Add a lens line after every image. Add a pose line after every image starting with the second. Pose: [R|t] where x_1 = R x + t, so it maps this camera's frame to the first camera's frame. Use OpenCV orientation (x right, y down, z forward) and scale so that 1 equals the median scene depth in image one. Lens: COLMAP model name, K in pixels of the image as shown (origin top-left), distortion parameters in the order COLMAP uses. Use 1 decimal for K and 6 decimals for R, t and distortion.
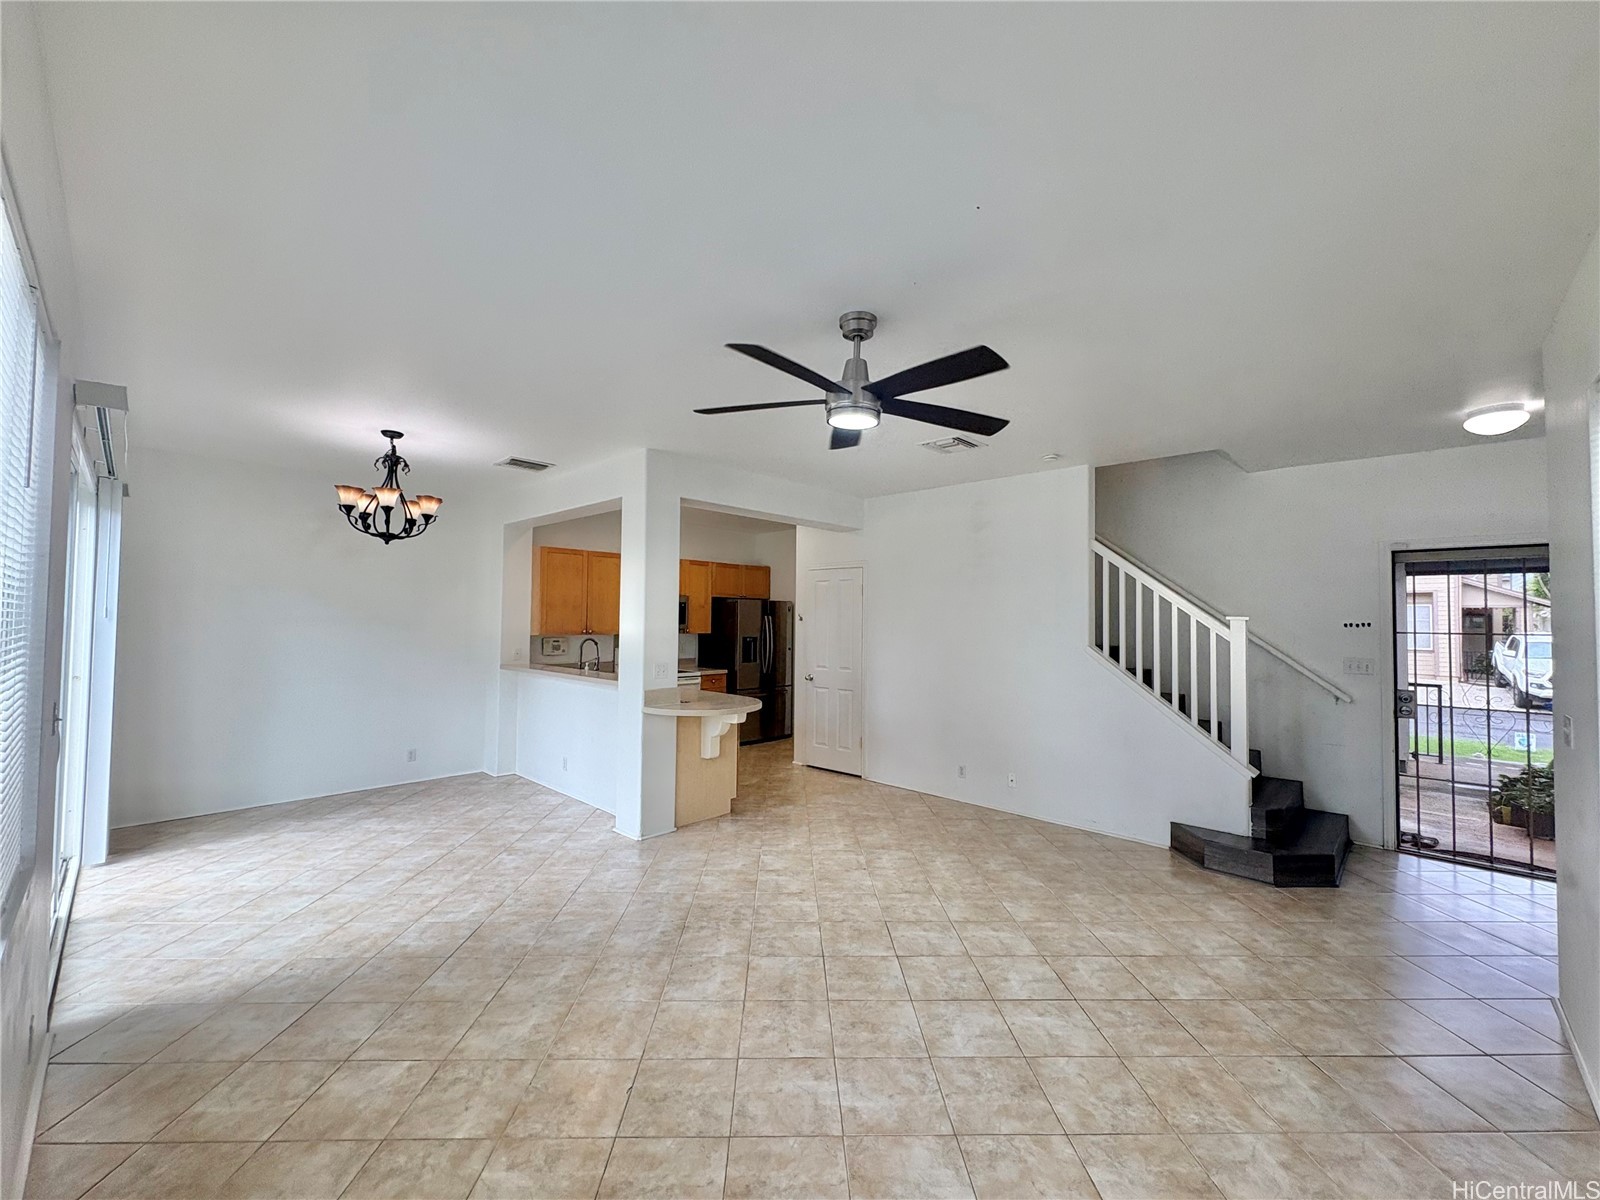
lens RADIAL K [[637.8, 0, 803.3], [0, 637.8, 597.6], [0, 0, 1]] dist [0.001862, 0.000489]
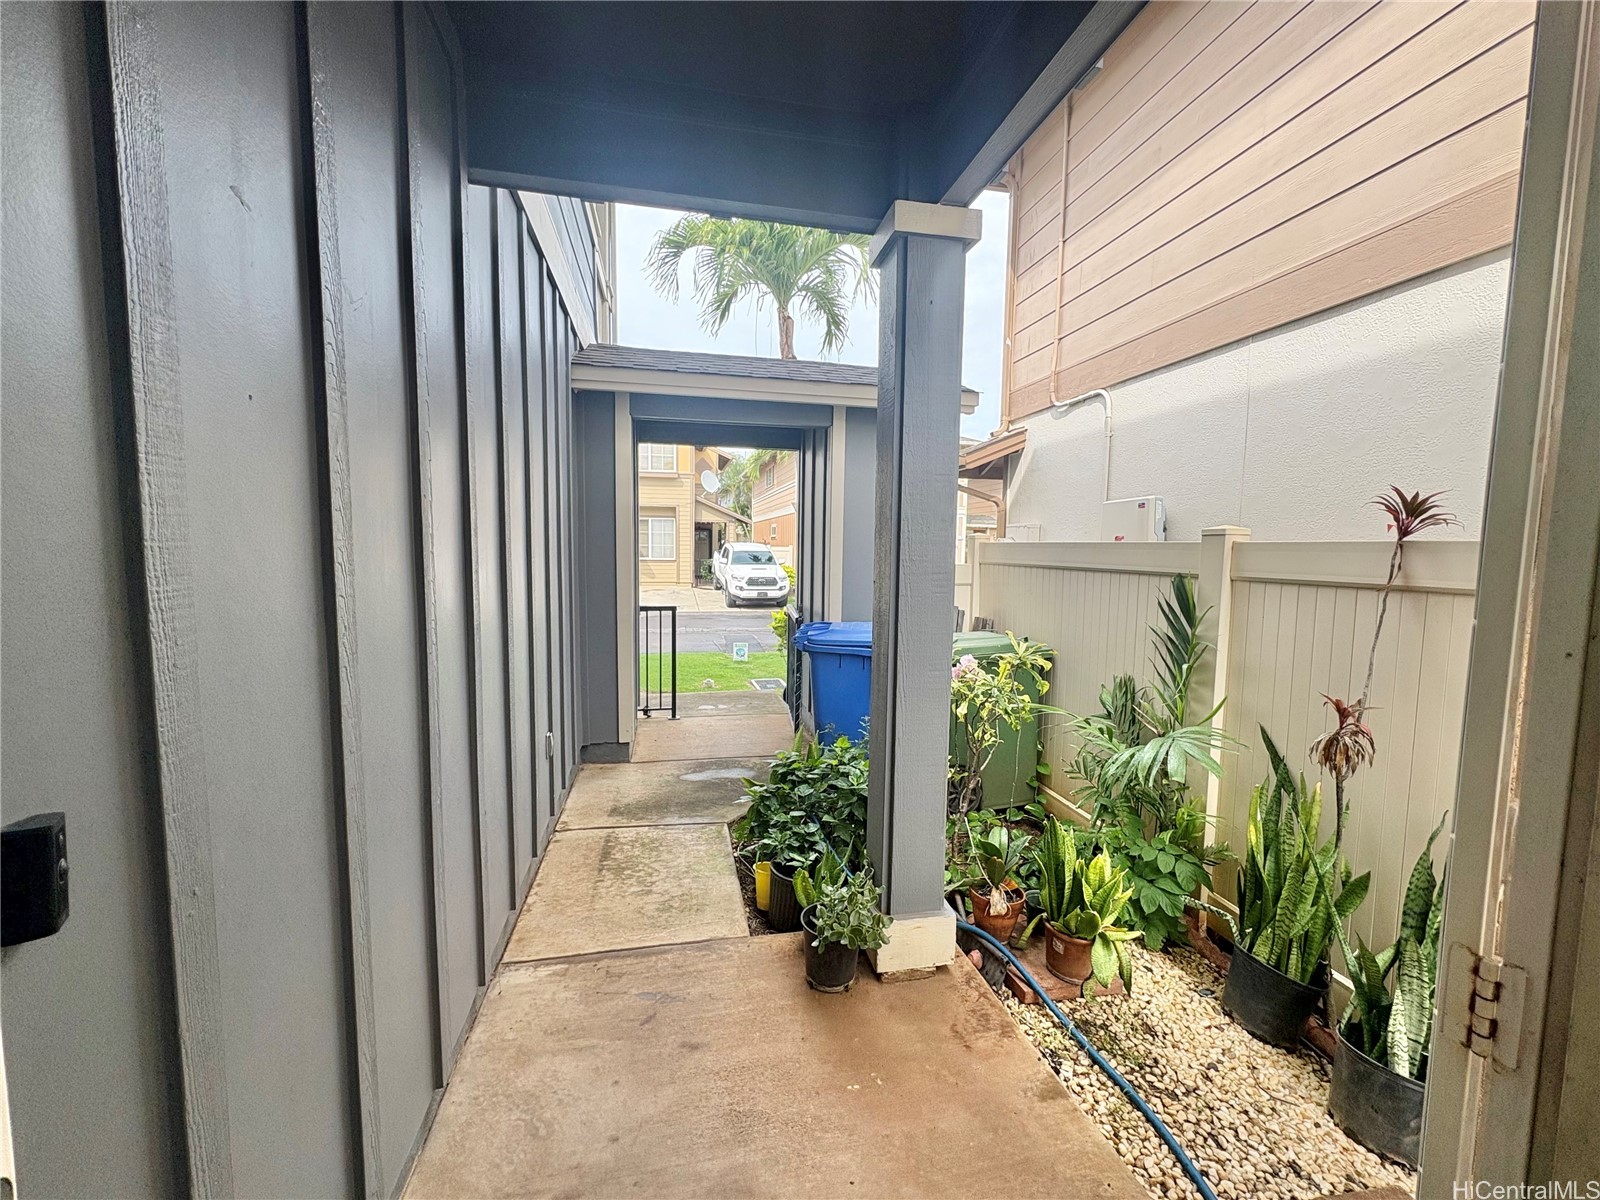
lens RADIAL K [[637.8, 0, 803.3], [0, 637.8, 597.6], [0, 0, 1]] dist [0.001862, 0.000489]
pose [[0.566044, -0.077567, 0.820718, 0.231580], [-0.025780, 0.993411, 0.111669, 0.020401], [-0.823972, -0.084368, 0.560315, 0.226309]]
